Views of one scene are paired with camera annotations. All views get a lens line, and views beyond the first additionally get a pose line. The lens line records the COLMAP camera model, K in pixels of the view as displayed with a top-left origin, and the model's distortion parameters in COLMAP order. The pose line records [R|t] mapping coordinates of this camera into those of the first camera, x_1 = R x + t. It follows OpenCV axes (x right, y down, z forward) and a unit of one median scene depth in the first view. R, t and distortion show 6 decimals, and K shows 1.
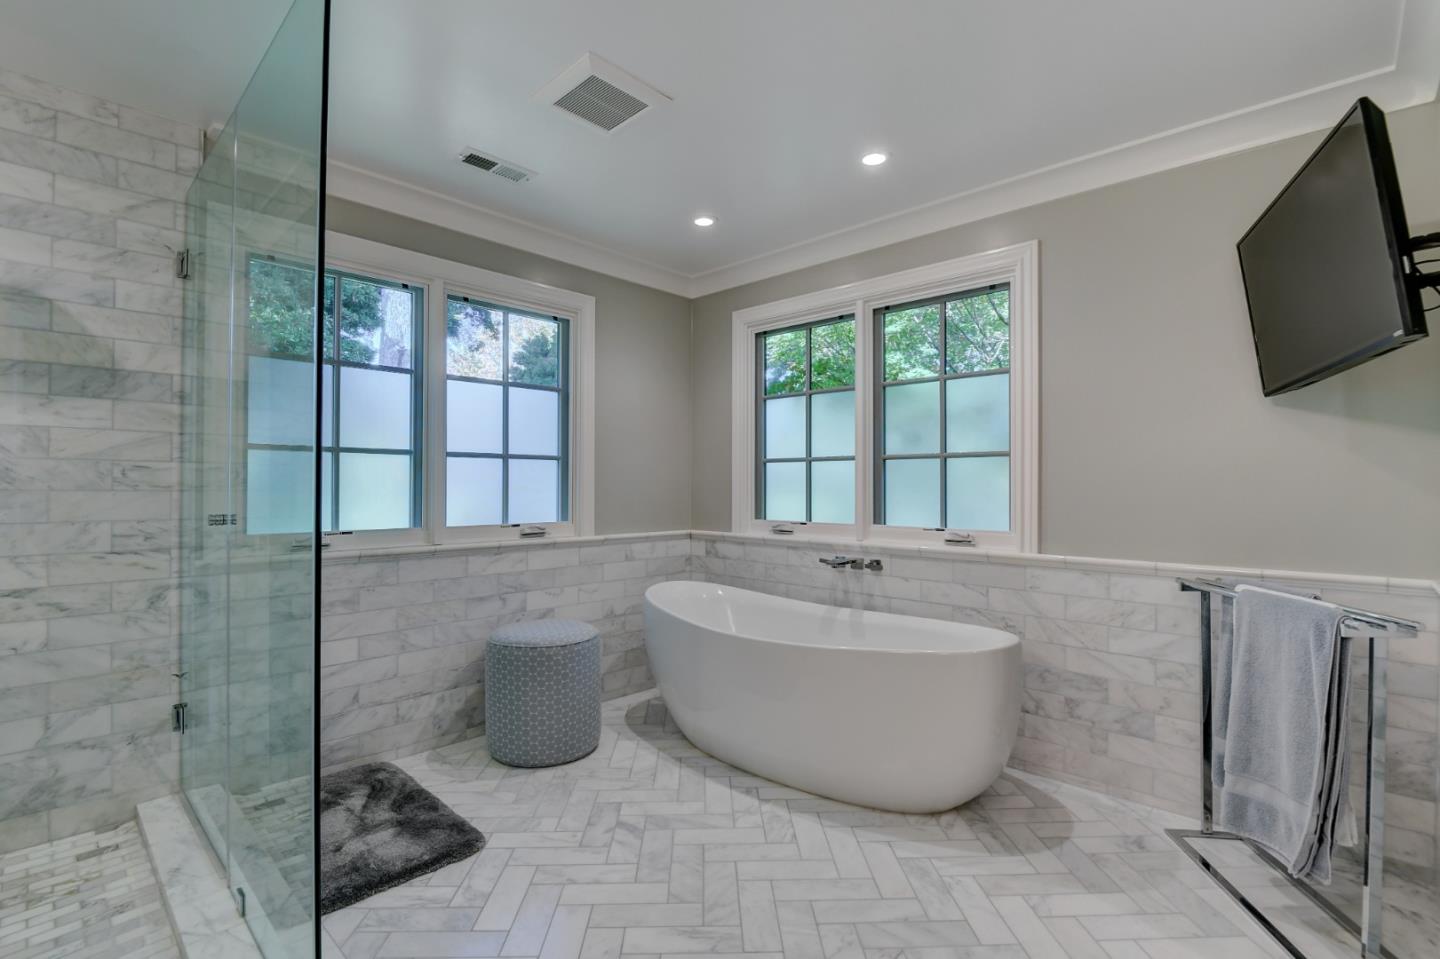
lens RADIAL K [[668.0, 0, 725.2], [0, 668.0, 482.7], [0, 0, 1]] dist [-0.020840, -0.000519]
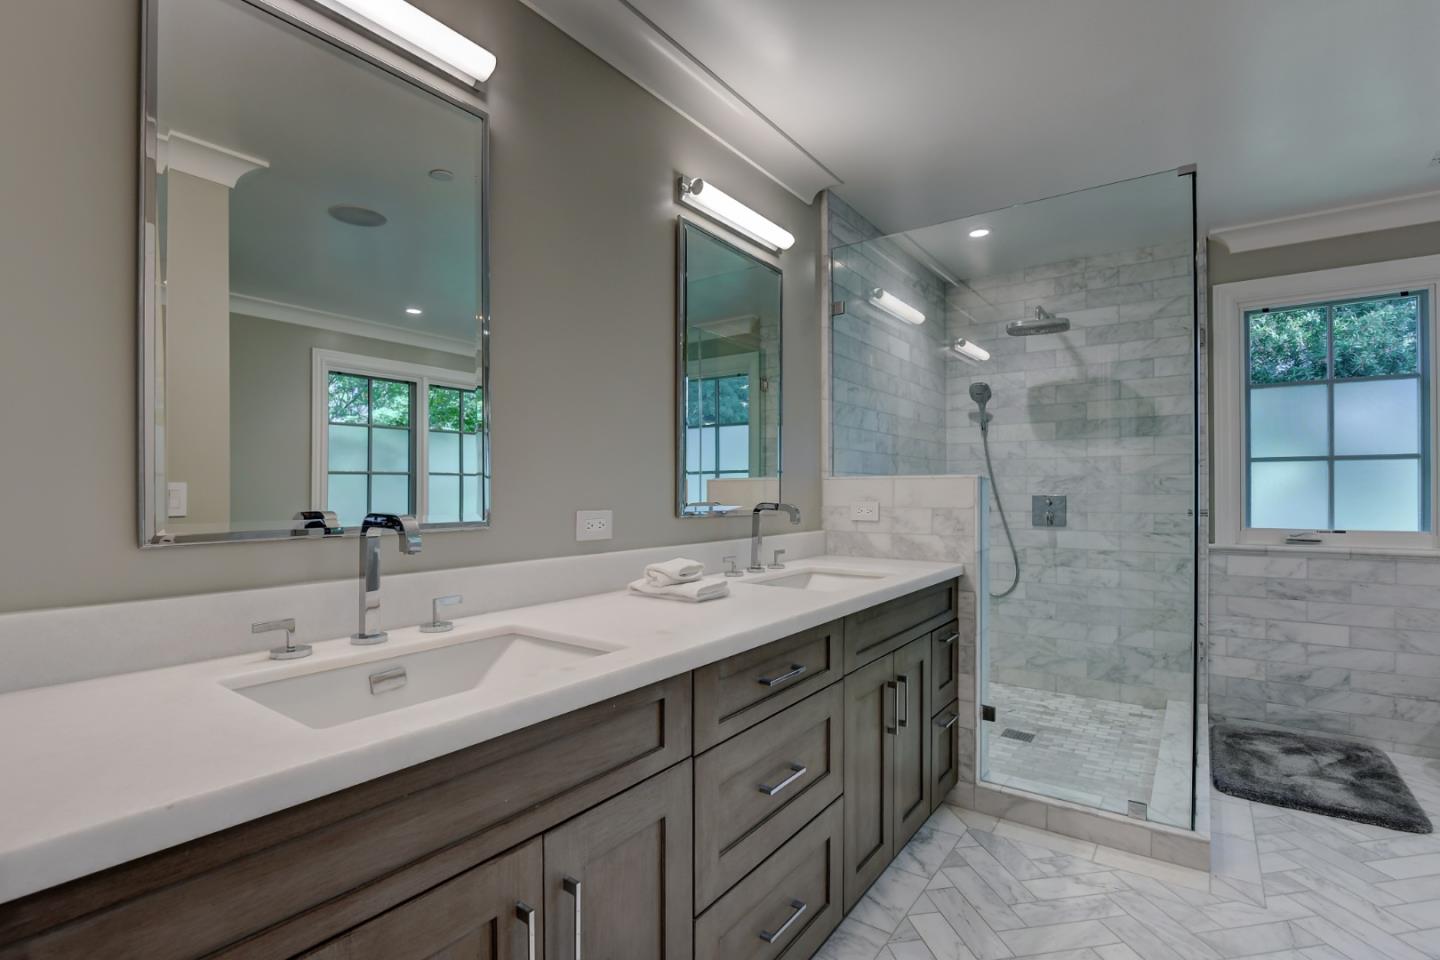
lens RADIAL K [[668.0, 0, 723.3], [0, 668.0, 487.9], [0, 0, 1]] dist [-0.020840, -0.000519]
pose [[0.132621, -0.008793, -0.991128, 0.496112], [0.007453, 0.999941, -0.007874, 0.002480], [0.991139, -0.006342, 0.132678, -0.231407]]
